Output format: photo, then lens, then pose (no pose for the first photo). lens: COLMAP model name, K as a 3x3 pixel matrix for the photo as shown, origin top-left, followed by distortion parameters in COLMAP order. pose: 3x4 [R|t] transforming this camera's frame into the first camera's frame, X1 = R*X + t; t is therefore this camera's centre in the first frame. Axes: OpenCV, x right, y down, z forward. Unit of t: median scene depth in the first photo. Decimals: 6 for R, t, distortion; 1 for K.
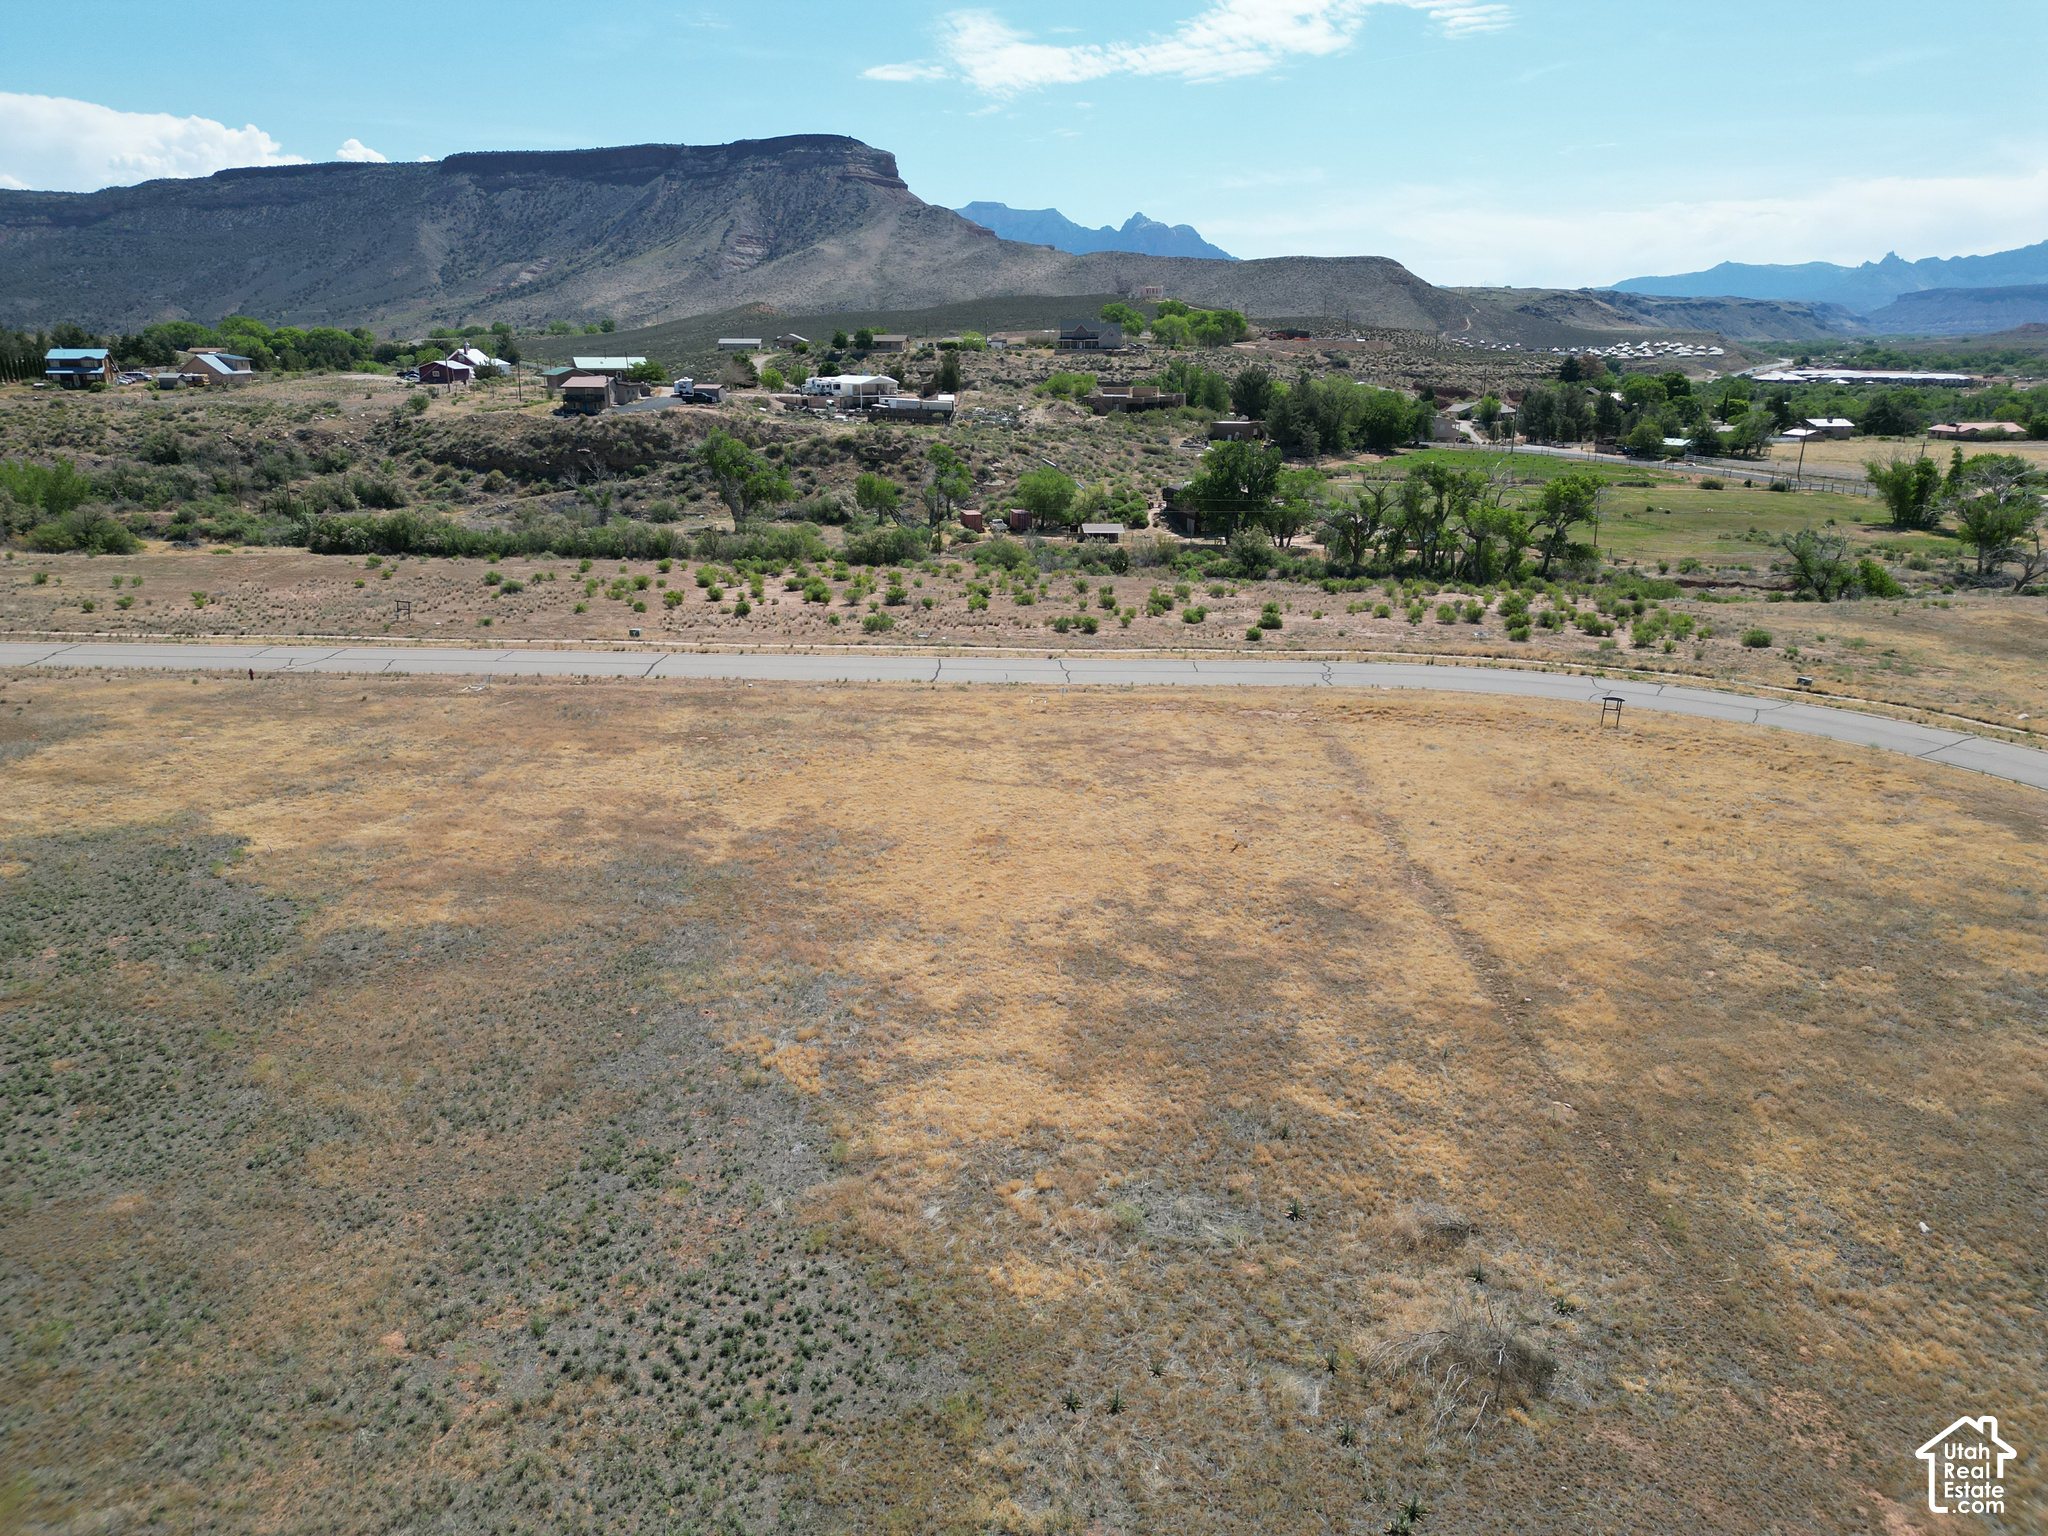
lens RADIAL K [[1423.6, 0, 1014.0], [0, 1423.6, 776.0], [0, 0, 1]] dist [0.066032, -0.056348]
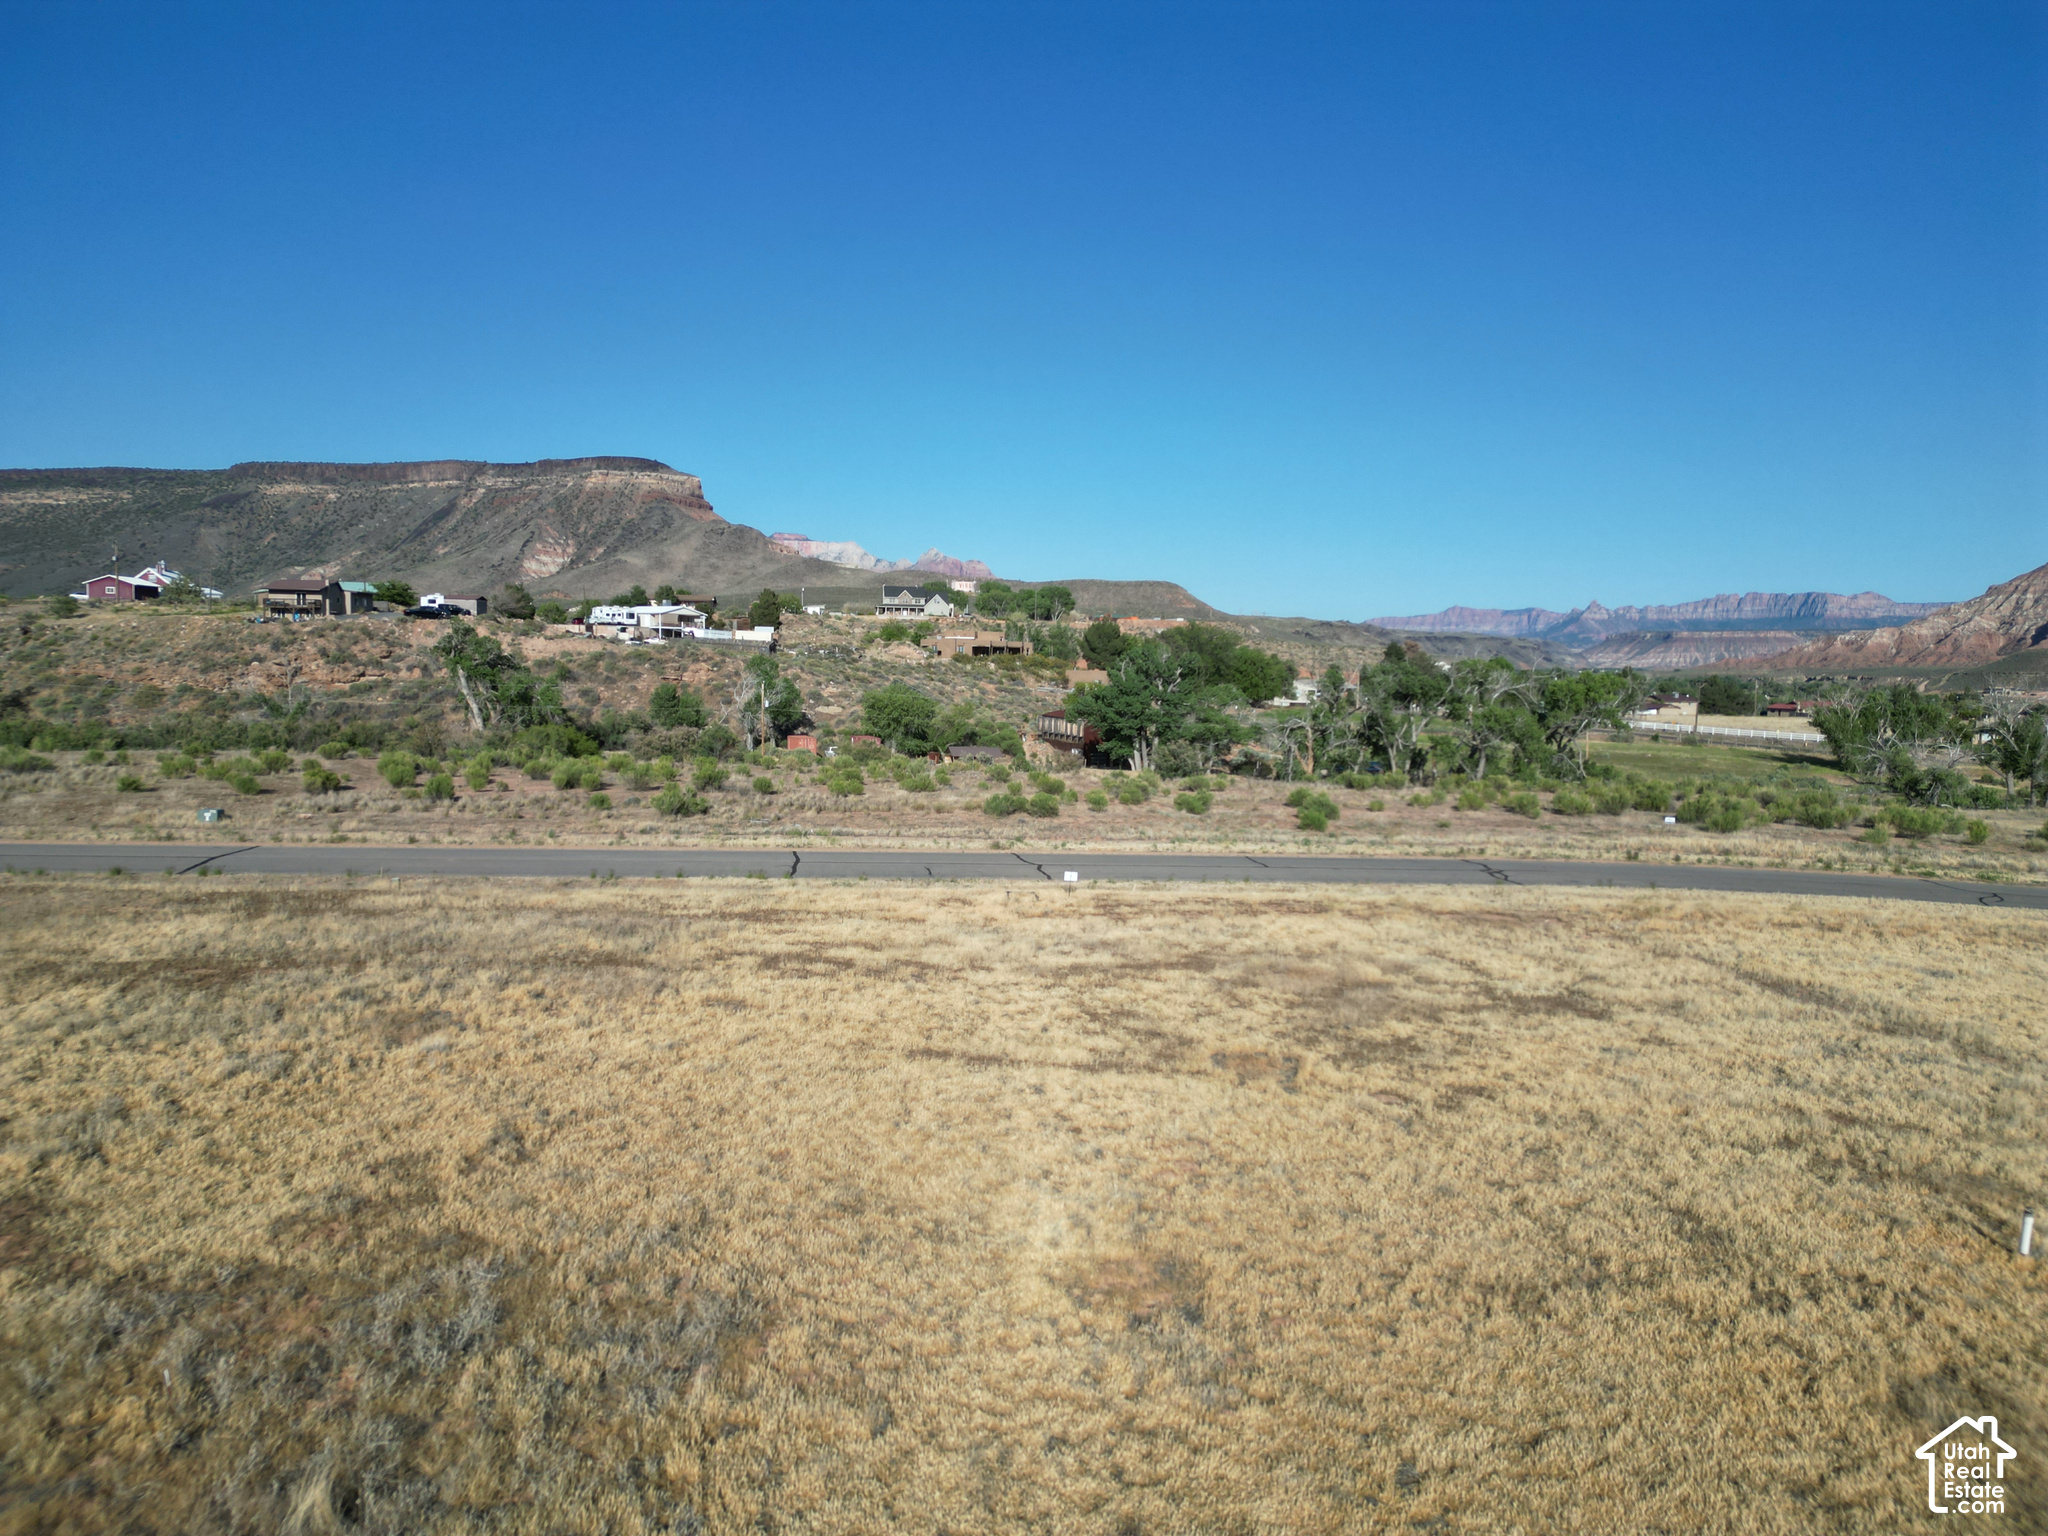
lens RADIAL K [[1420.2, 0, 1021.6], [0, 1420.2, 776.8], [0, 0, 1]] dist [0.073613, -0.071769]
pose [[0.989479, 0.006987, 0.144507, -0.027309], [0.023908, 0.977204, -0.210952, 0.004106], [-0.142687, 0.212187, 0.966756, 0.275501]]
